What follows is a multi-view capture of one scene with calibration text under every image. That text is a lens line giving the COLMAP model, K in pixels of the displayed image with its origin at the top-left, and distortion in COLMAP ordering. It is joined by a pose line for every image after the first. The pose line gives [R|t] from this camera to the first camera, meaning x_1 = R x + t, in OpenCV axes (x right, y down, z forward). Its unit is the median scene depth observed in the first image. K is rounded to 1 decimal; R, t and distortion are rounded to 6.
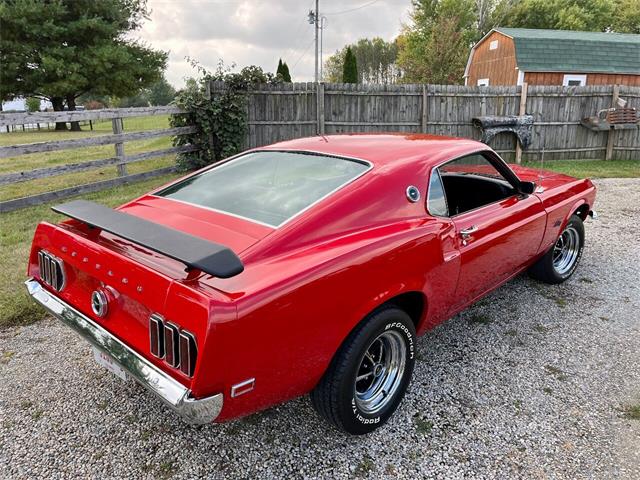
lens RADIAL K [[484.2, 0, 322.1], [0, 484.2, 235.8], [0, 0, 1]] dist [0.089717, -0.123124]
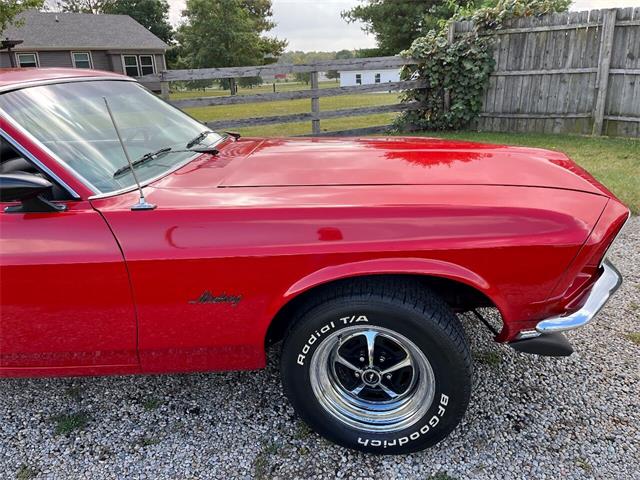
lens RADIAL K [[484.2, 0, 318.3], [0, 484.2, 239.0], [0, 0, 1]] dist [0.089717, -0.123124]
pose [[0.648525, 0.221414, -0.728280, 0.277833], [-0.162286, 0.974981, 0.151904, -0.049334], [0.743693, 0.019676, 0.668232, 0.274637]]
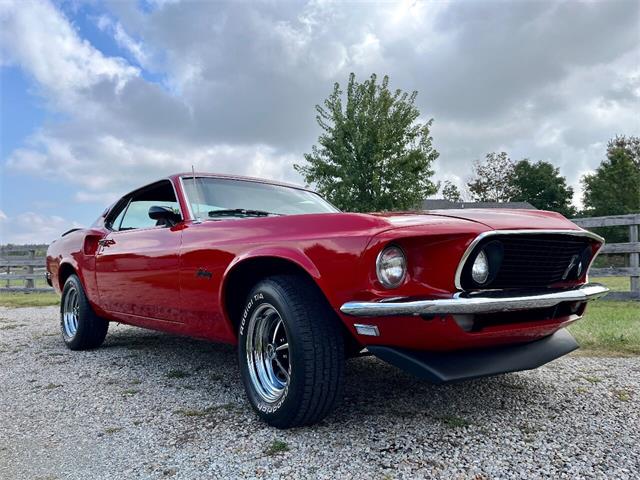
lens RADIAL K [[484.2, 0, 319.0], [0, 484.2, 235.3], [0, 0, 1]] dist [0.089717, -0.123124]
pose [[-0.077282, -0.062116, -0.995072, 0.380970], [-0.260220, 0.964720, -0.040011, -0.029731], [0.962452, 0.255846, -0.090719, 0.409910]]
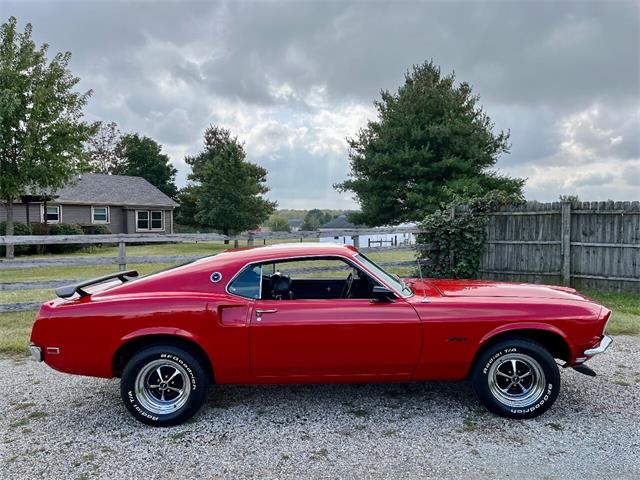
lens RADIAL K [[484.2, 0, 323.8], [0, 484.2, 244.7], [0, 0, 1]] dist [0.089717, -0.123124]
pose [[0.702784, 0.022367, -0.711052, 0.336822], [-0.182487, 0.971730, -0.149799, -0.004305], [0.687600, 0.235034, 0.686998, 0.037436]]
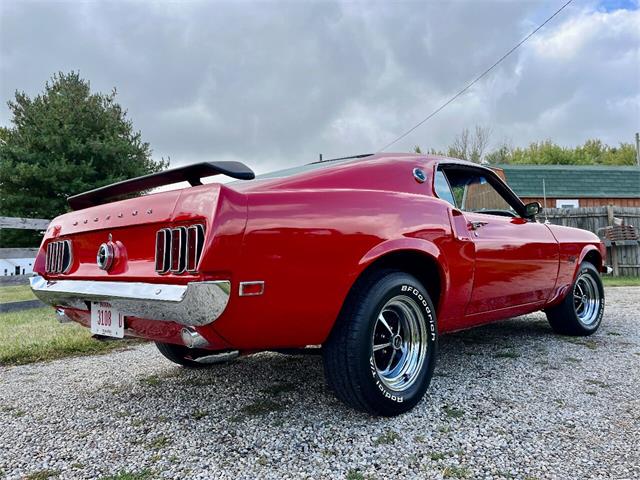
lens RADIAL K [[484.2, 0, 318.8], [0, 484.2, 237.7], [0, 0, 1]] dist [0.089717, -0.123124]
pose [[0.999562, -0.024240, -0.016986, -0.002482], [0.017686, 0.949281, -0.313930, 0.080126], [0.023734, 0.313492, 0.949294, 0.014807]]
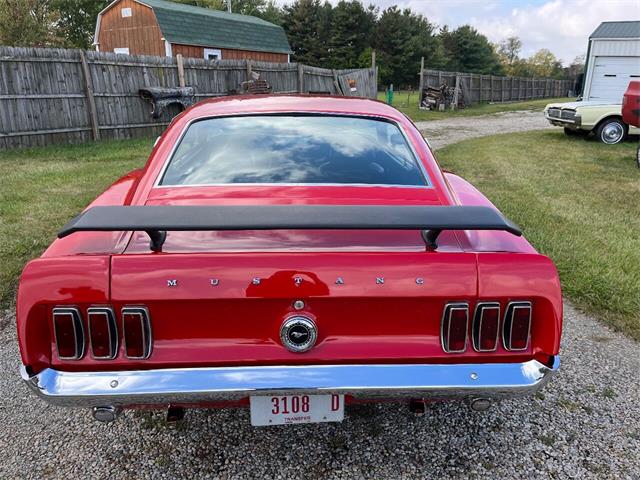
lens RADIAL K [[484.2, 0, 317.6], [0, 484.2, 235.9], [0, 0, 1]] dist [0.089717, -0.123124]
pose [[0.695455, -0.214810, 0.685711, -0.170871], [0.182831, 0.975763, 0.120244, -0.014986], [-0.694921, 0.041745, 0.717873, 0.092081]]
